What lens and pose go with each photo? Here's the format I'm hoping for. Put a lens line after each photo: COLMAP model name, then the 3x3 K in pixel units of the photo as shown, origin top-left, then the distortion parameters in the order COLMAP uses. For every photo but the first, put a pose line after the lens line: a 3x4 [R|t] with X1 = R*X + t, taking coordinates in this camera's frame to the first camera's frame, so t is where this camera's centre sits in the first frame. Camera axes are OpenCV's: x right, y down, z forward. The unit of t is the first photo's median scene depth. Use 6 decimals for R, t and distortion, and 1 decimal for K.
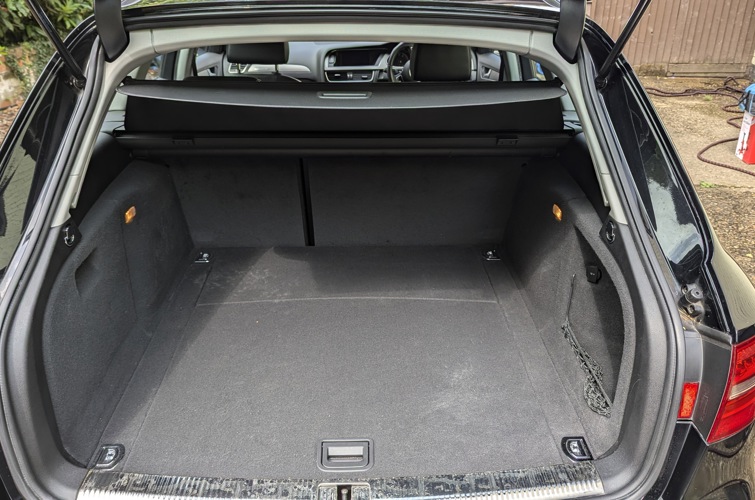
lens RADIAL K [[627.0, 0, 381.2], [0, 627.0, 249.7], [0, 0, 1]] dist [0.047319, -0.052955]
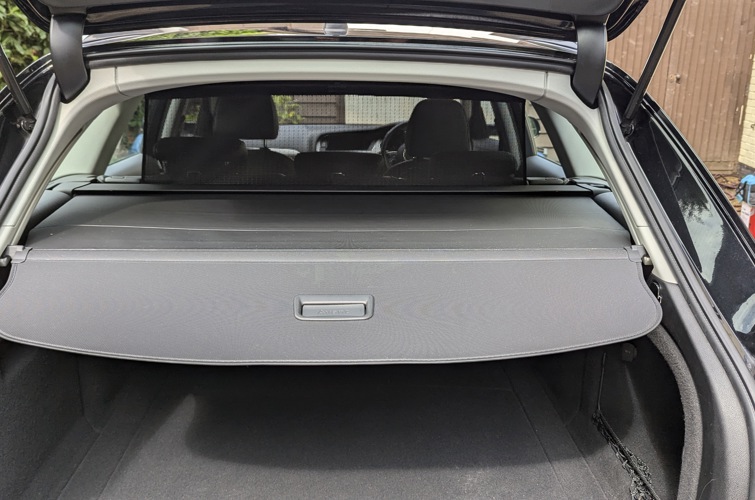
lens RADIAL K [[627.0, 0, 381.2], [0, 627.0, 249.7], [0, 0, 1]] dist [0.047319, -0.052955]
pose [[0.999907, -0.000796, 0.013579, -0.006538], [0.002987, 0.986765, -0.162127, 0.041026], [-0.013271, 0.162152, 0.986676, 0.152504]]
